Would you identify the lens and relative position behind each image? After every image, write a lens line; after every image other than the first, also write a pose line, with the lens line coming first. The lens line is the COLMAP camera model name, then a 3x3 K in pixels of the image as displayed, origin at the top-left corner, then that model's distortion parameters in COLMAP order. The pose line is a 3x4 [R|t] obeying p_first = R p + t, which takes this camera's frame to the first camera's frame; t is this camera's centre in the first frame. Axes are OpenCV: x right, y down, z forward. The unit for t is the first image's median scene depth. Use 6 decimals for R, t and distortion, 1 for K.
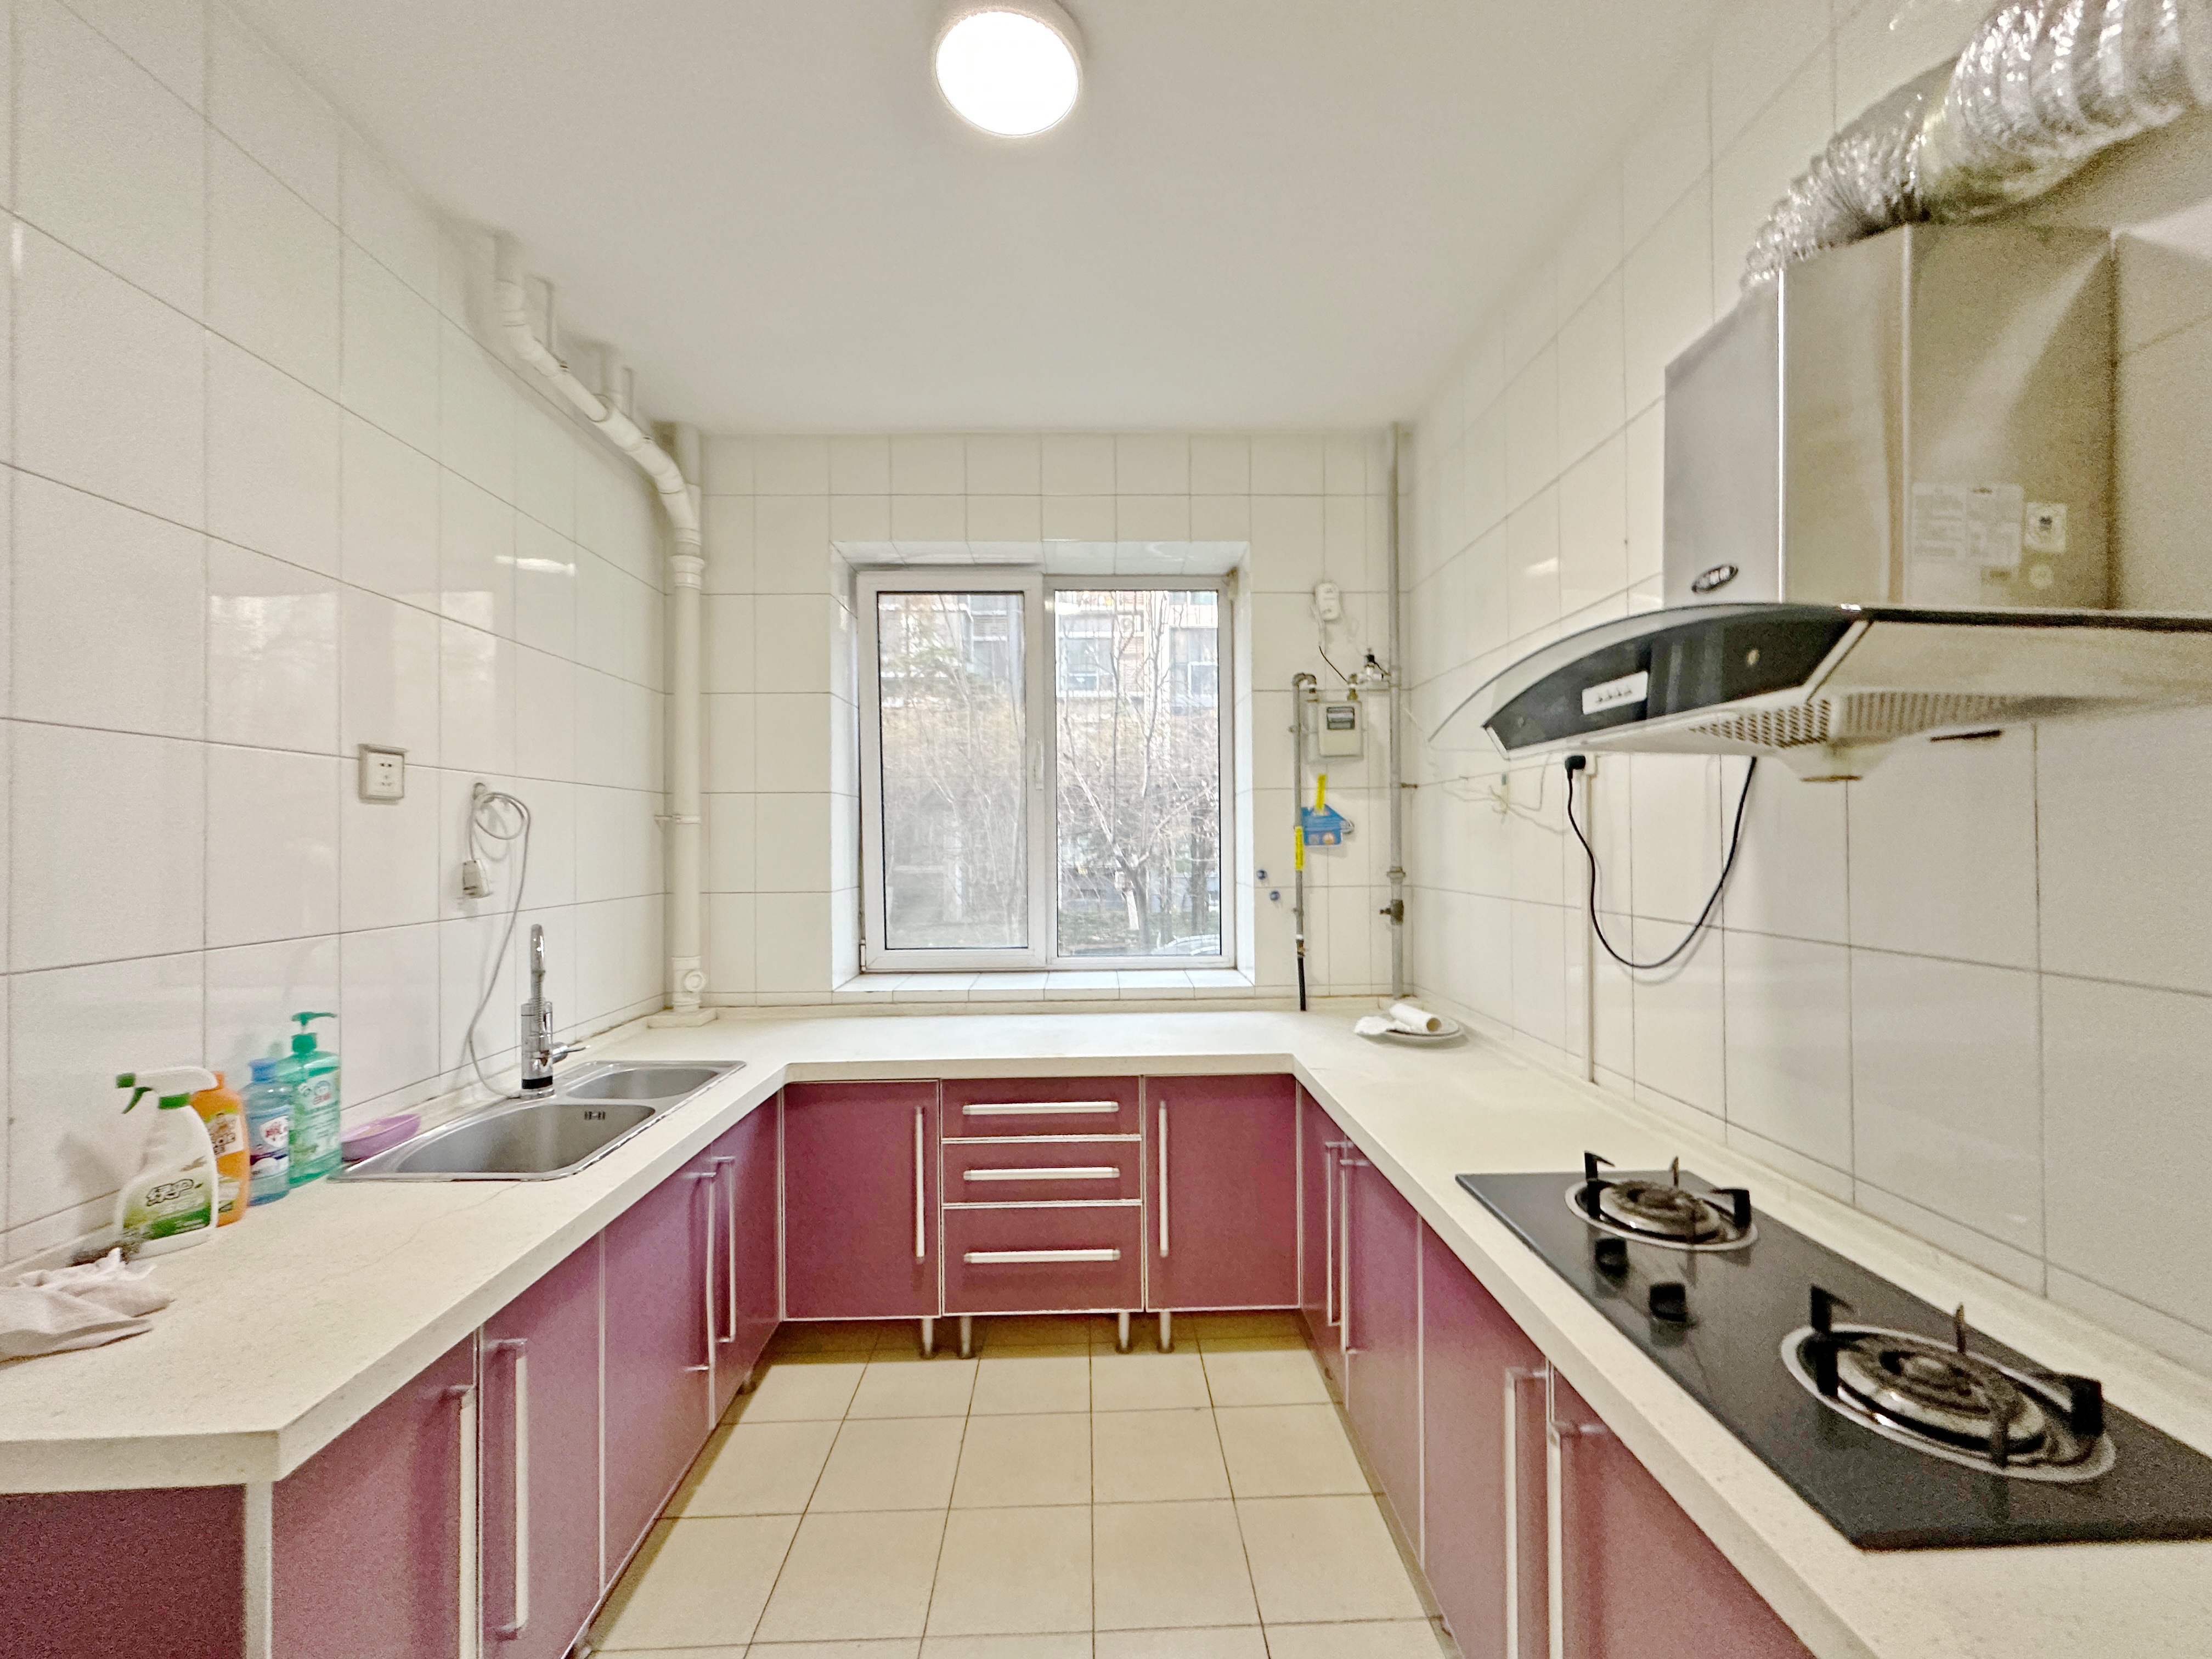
lens RADIAL K [[878.9, 0, 1119.2], [0, 878.9, 829.2], [0, 0, 1]] dist [0.001921, 0.000334]
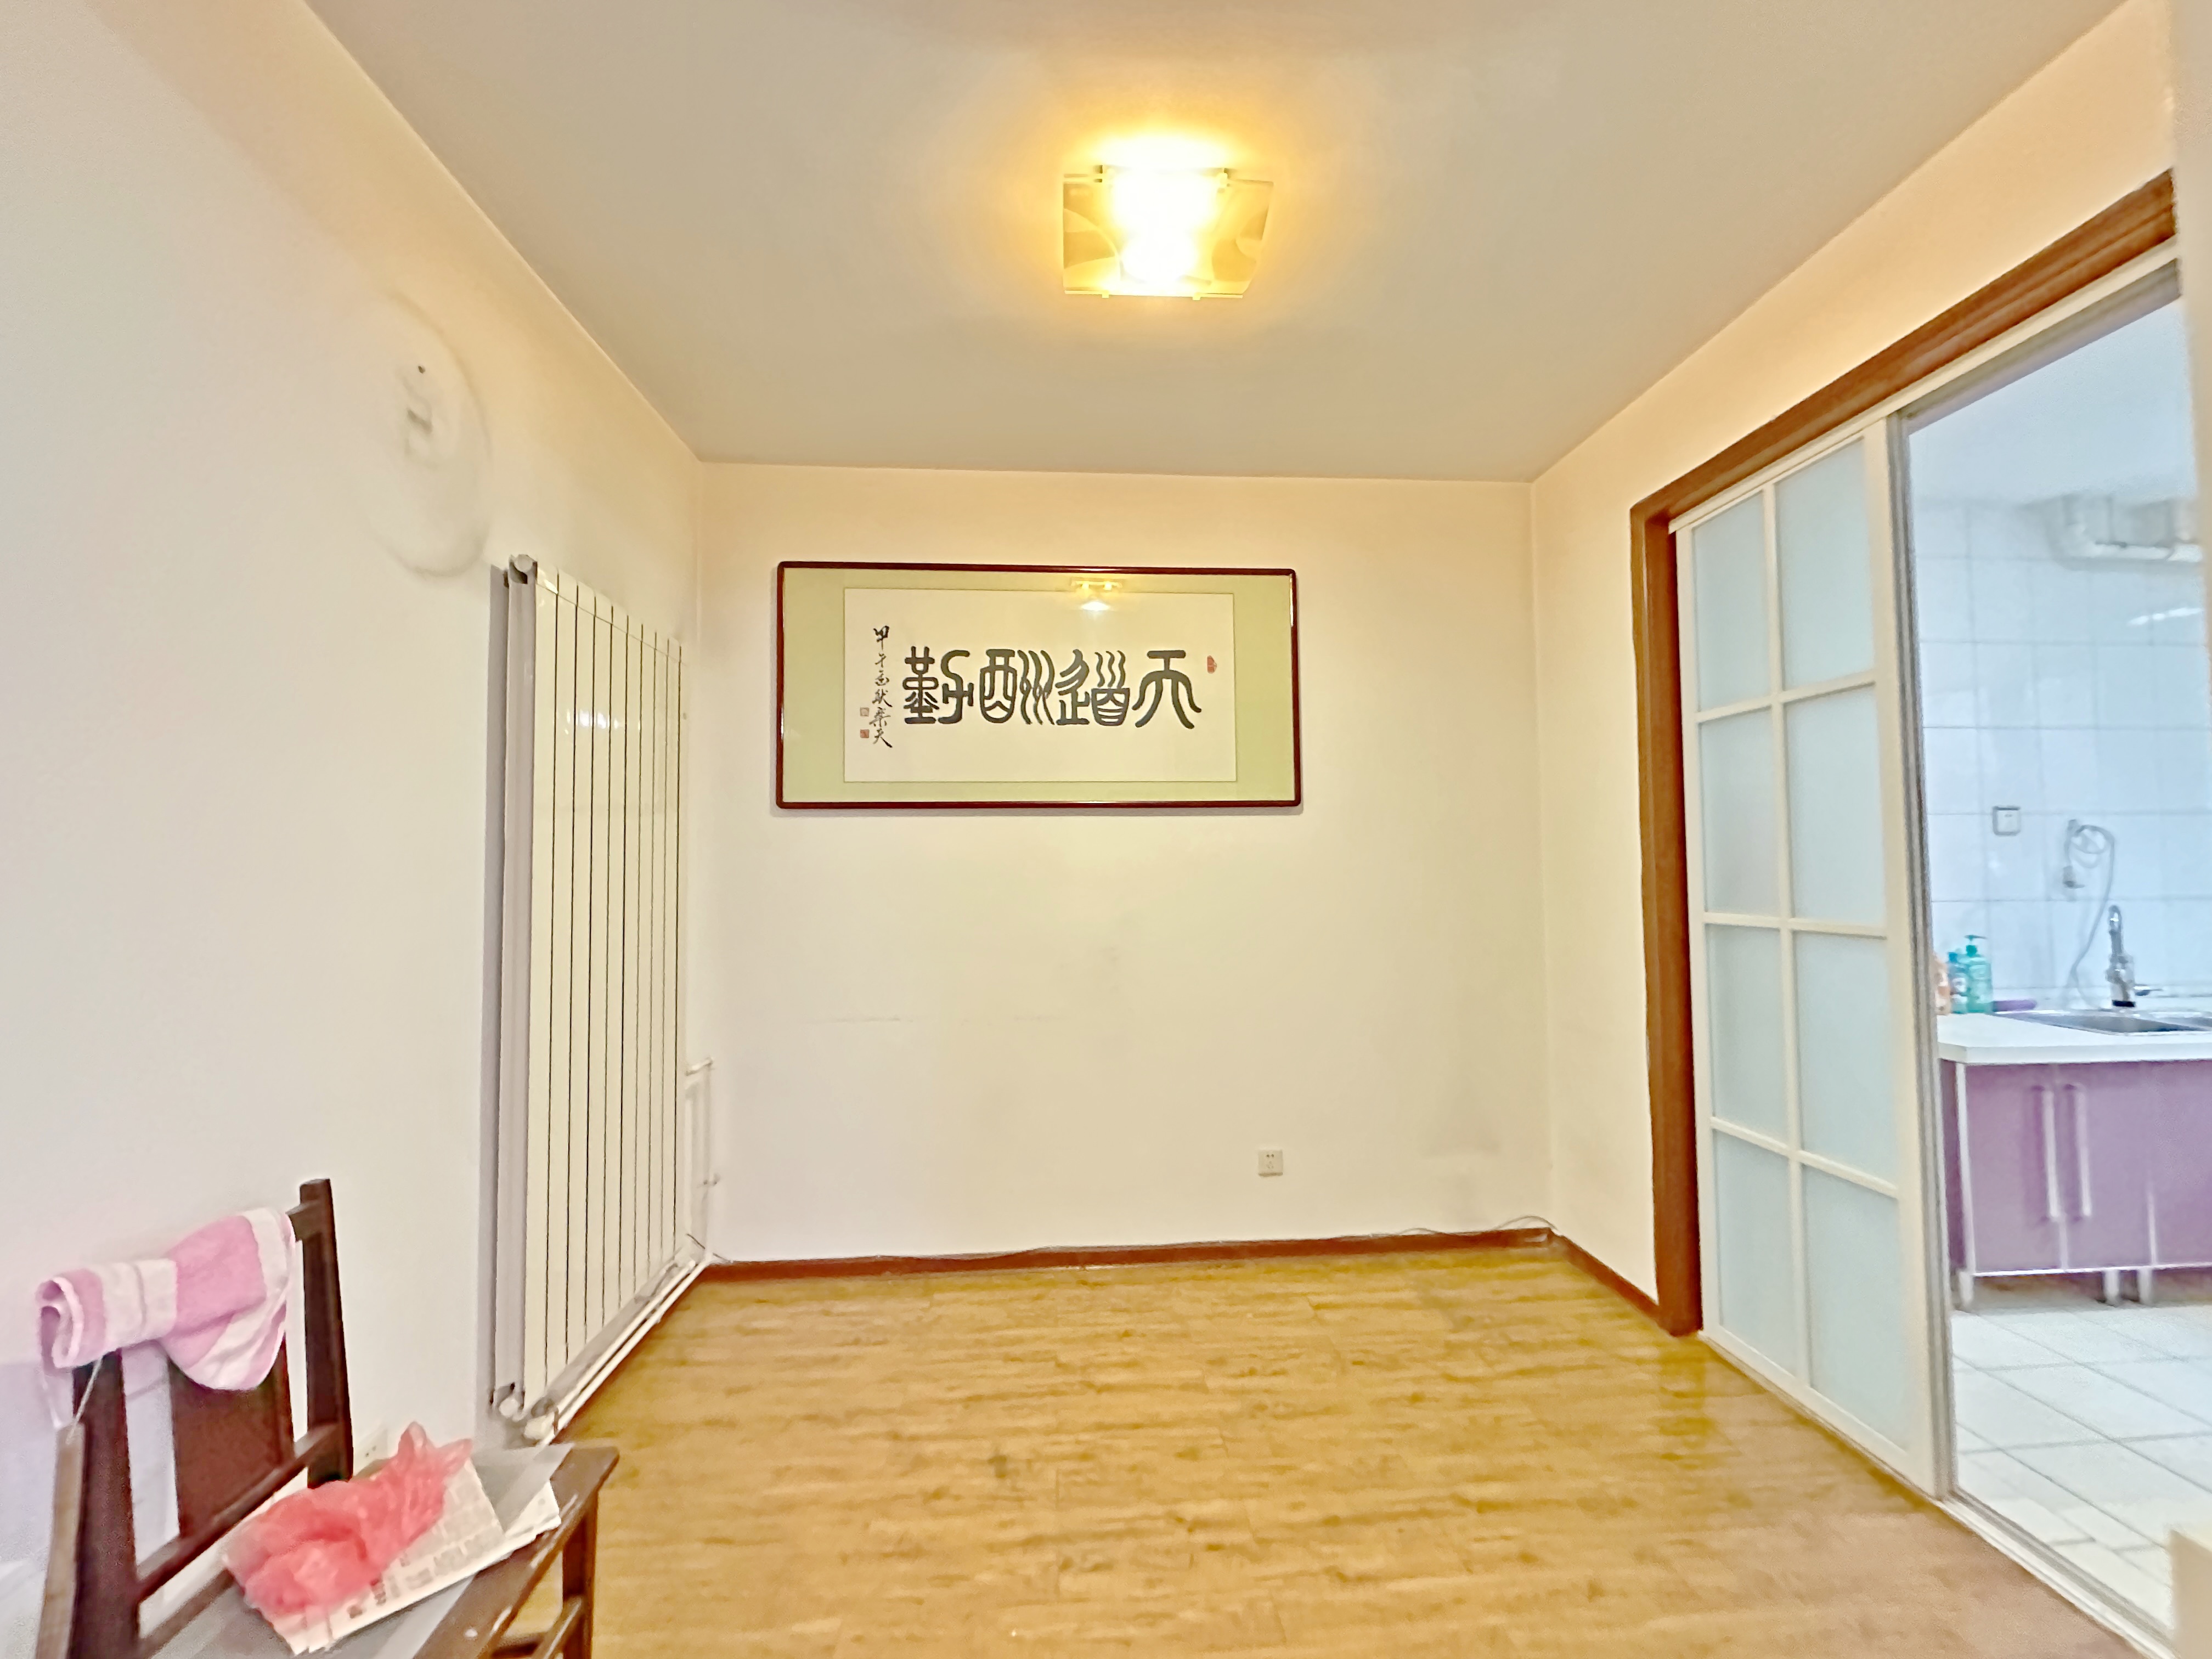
lens RADIAL K [[878.9, 0, 1120.1], [0, 878.9, 841.2], [0, 0, 1]] dist [0.001921, 0.000334]
pose [[0.045457, -0.040875, -0.998130, 0.898751], [0.015088, 0.999077, -0.040227, 0.028299], [0.998852, -0.013231, 0.046032, -0.926760]]
